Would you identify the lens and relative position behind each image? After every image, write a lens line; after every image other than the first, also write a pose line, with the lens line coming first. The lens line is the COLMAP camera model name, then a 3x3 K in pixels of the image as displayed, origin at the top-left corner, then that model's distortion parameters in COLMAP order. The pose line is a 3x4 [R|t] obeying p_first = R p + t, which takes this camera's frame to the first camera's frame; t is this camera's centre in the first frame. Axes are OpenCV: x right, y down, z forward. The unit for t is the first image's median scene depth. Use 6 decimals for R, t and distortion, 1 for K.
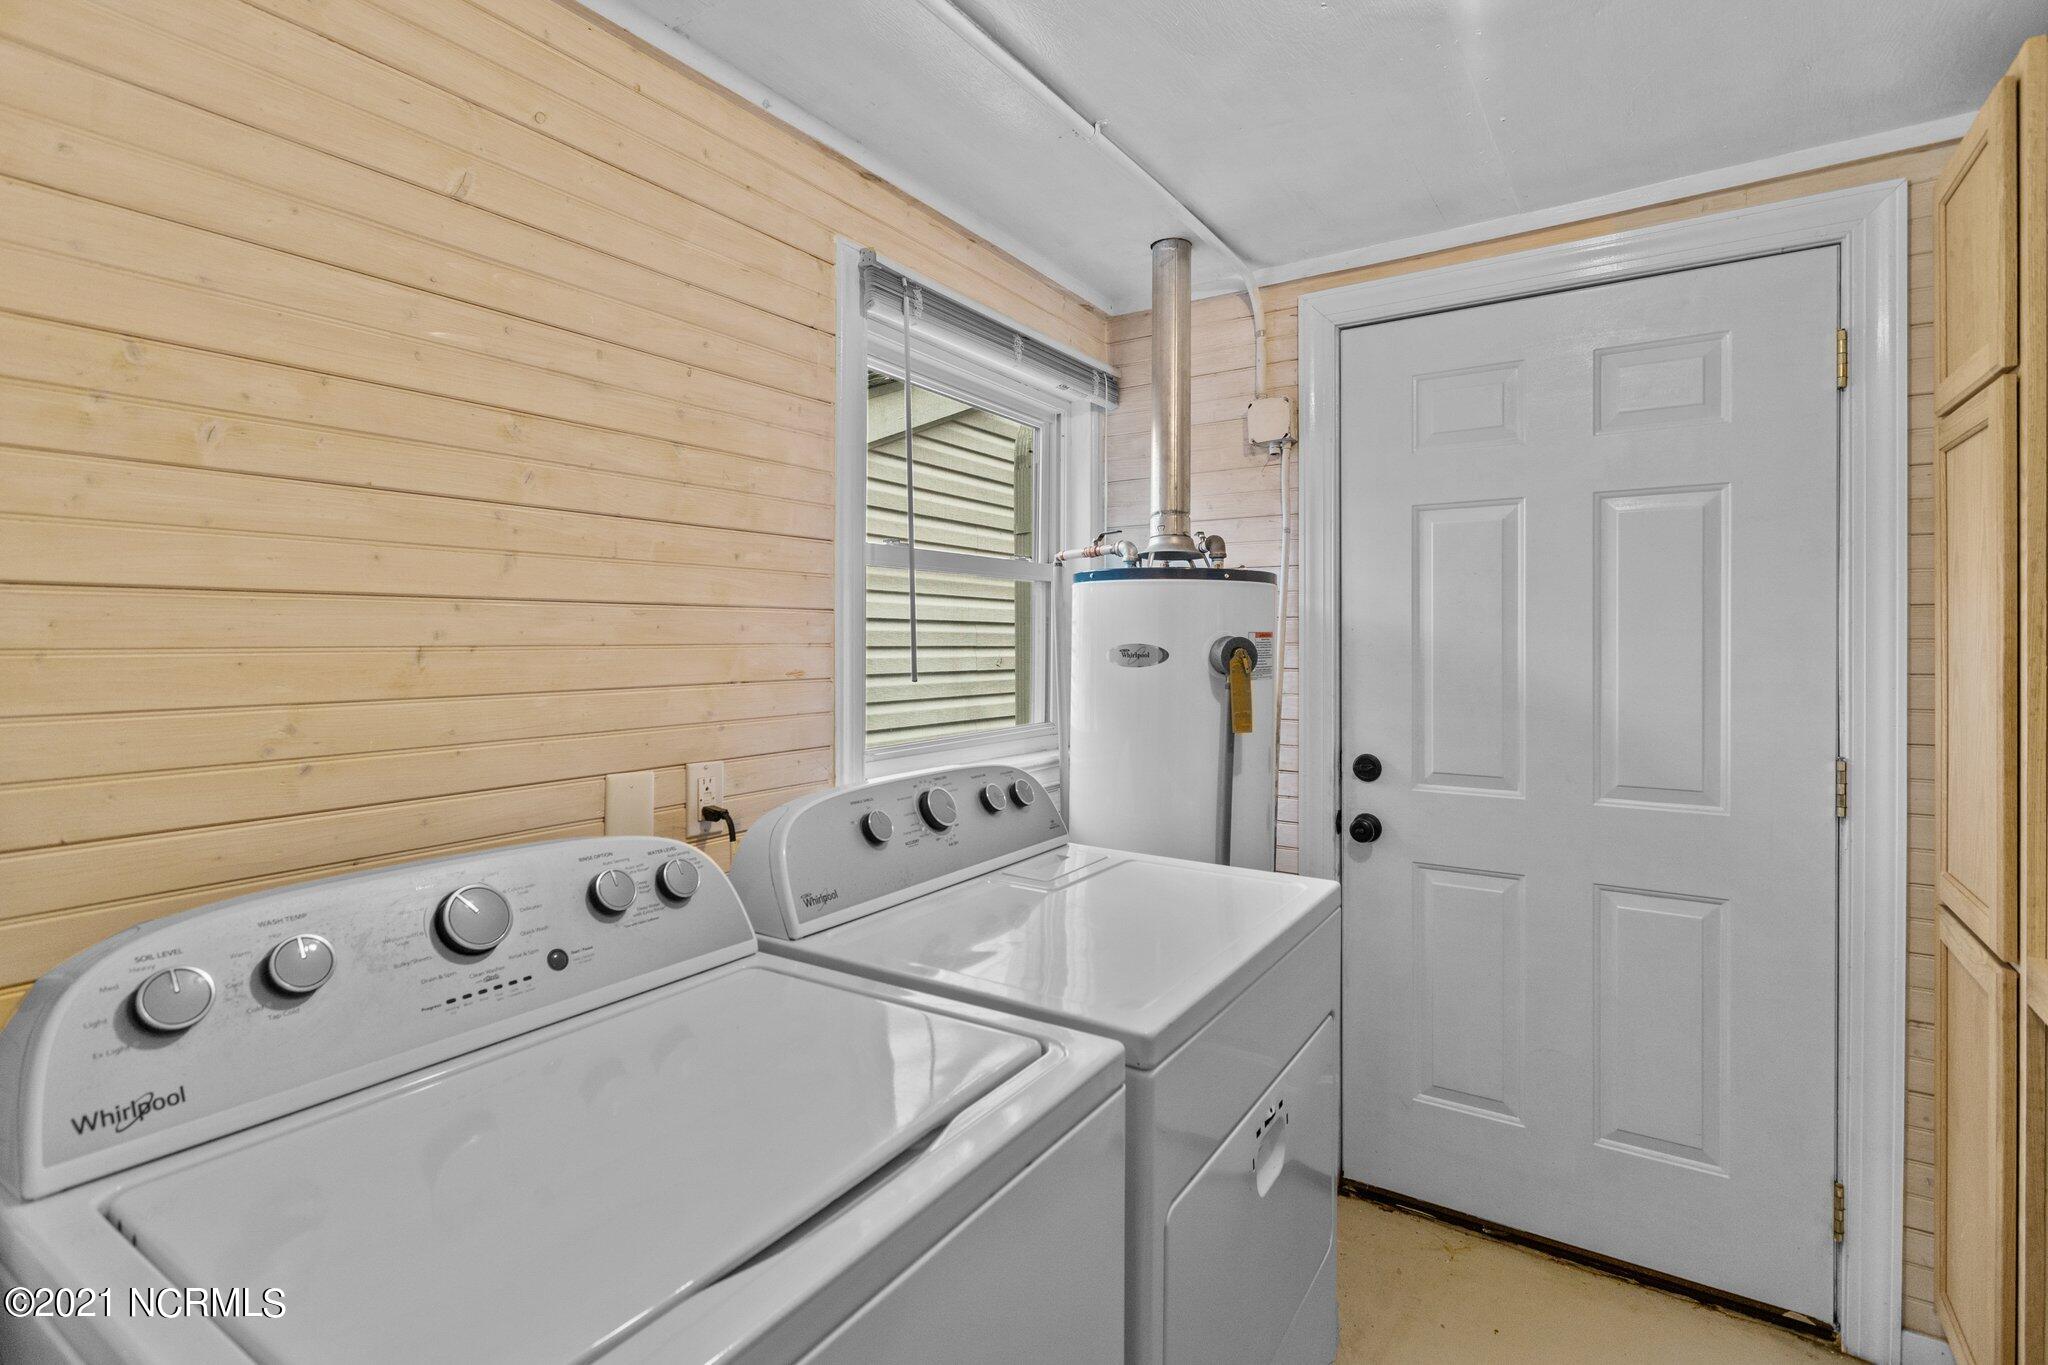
lens RADIAL K [[991.8, 0, 1010.2], [0, 991.8, 650.7], [0, 0, 1]] dist [-0.002416, -0.000861]
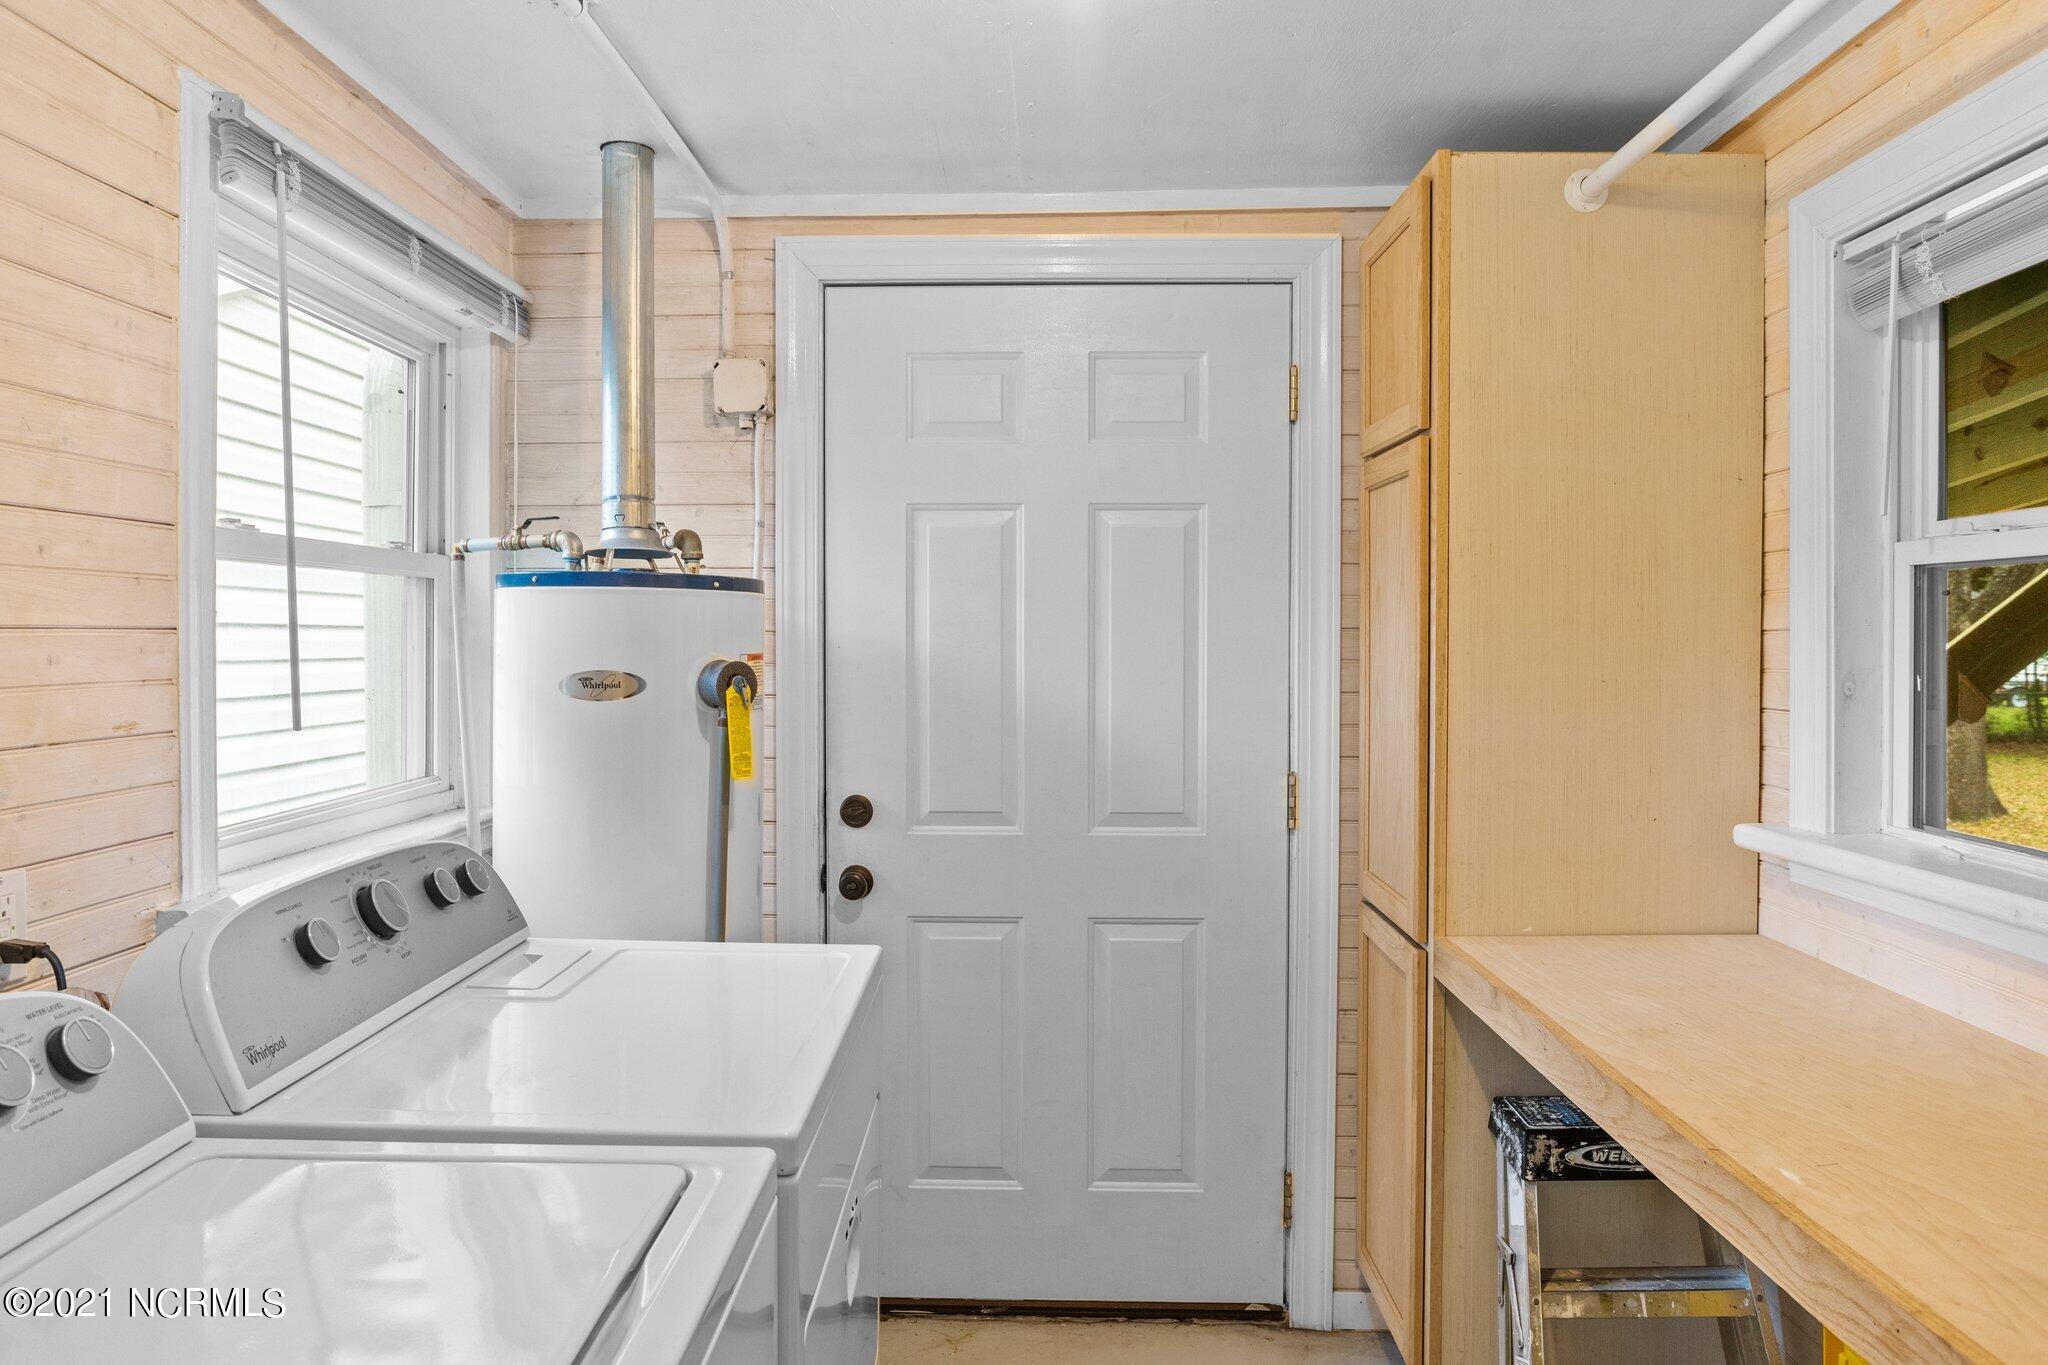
lens RADIAL K [[1355.3, 0, 1022.8], [0, 1355.3, 679.1], [0, 0, 1]] dist [-0.032423, 0.001347]
pose [[0.844445, -0.015168, 0.535428, -0.166240], [0.004636, 0.999769, 0.021009, -0.021710], [-0.535622, -0.015259, 0.844320, -0.059243]]
